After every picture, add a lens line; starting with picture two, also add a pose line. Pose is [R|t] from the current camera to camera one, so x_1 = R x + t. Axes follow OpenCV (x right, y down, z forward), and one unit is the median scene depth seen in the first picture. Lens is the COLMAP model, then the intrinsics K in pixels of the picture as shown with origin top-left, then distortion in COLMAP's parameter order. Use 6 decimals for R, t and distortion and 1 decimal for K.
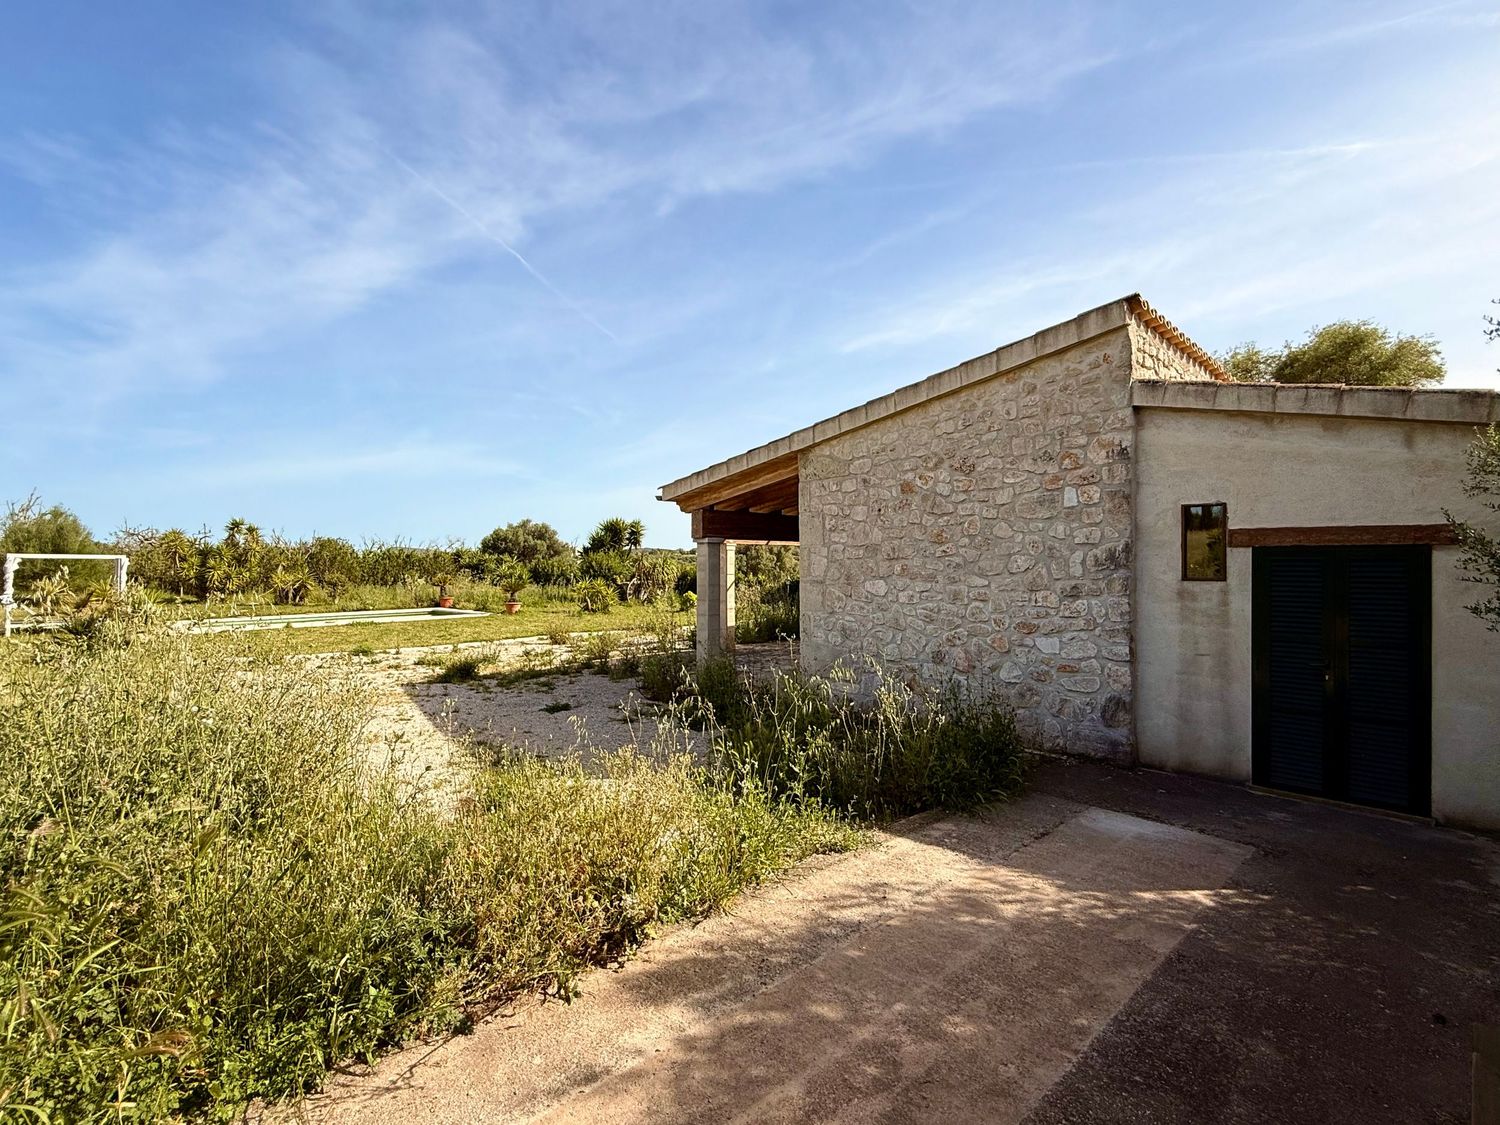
lens RADIAL K [[702.3, 0, 750.5], [0, 702.3, 563.5], [0, 0, 1]] dist [0.011795, 0.000153]
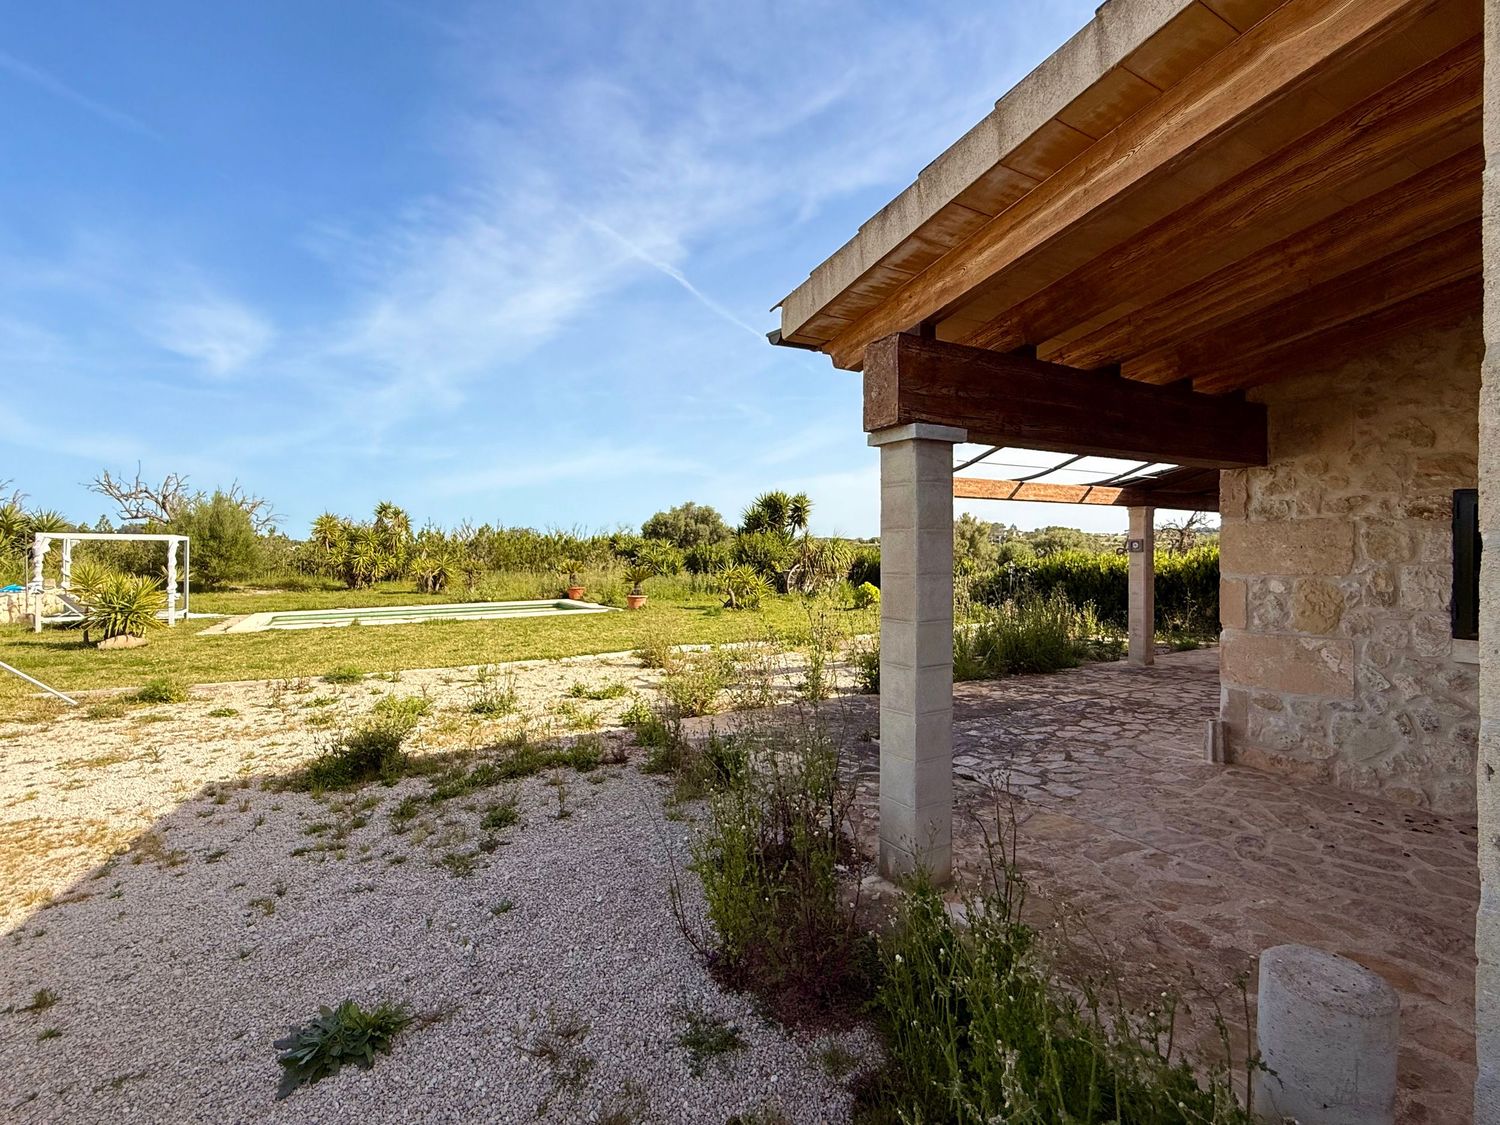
lens RADIAL K [[655.8, 0, 751.8], [0, 655.8, 559.5], [0, 0, 1]] dist [0.001098, 0.000054]
pose [[0.965468, -0.001776, -0.260515, -0.023591], [0.003969, 0.999961, 0.007893, 0.009591], [0.260490, -0.008654, 0.965438, 0.296323]]
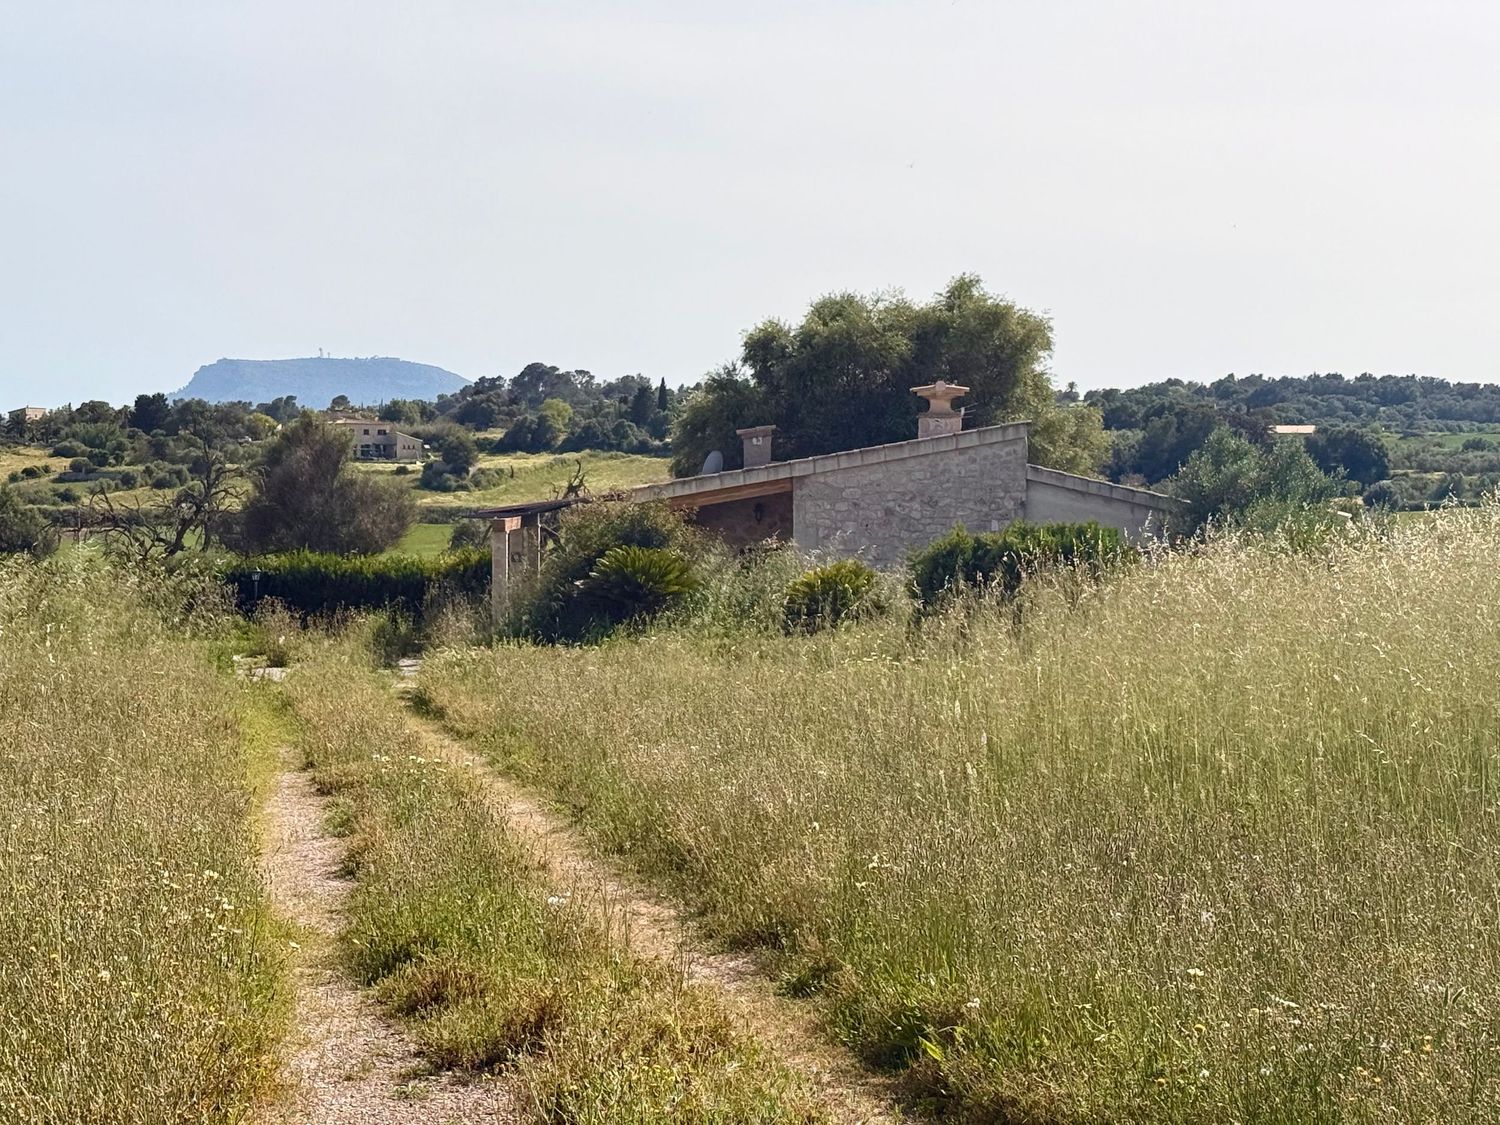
lens RADIAL K [[2928.4, 0, 750.1], [0, 2928.4, 562.5], [0, 0, 1]] dist [-0.007073, 0.000000]
pose [[0.728351, -0.000390, 0.685204, -1.574163], [-0.006009, 0.999958, 0.006956, -0.015600], [-0.685178, -0.009184, 0.728318, -1.230349]]
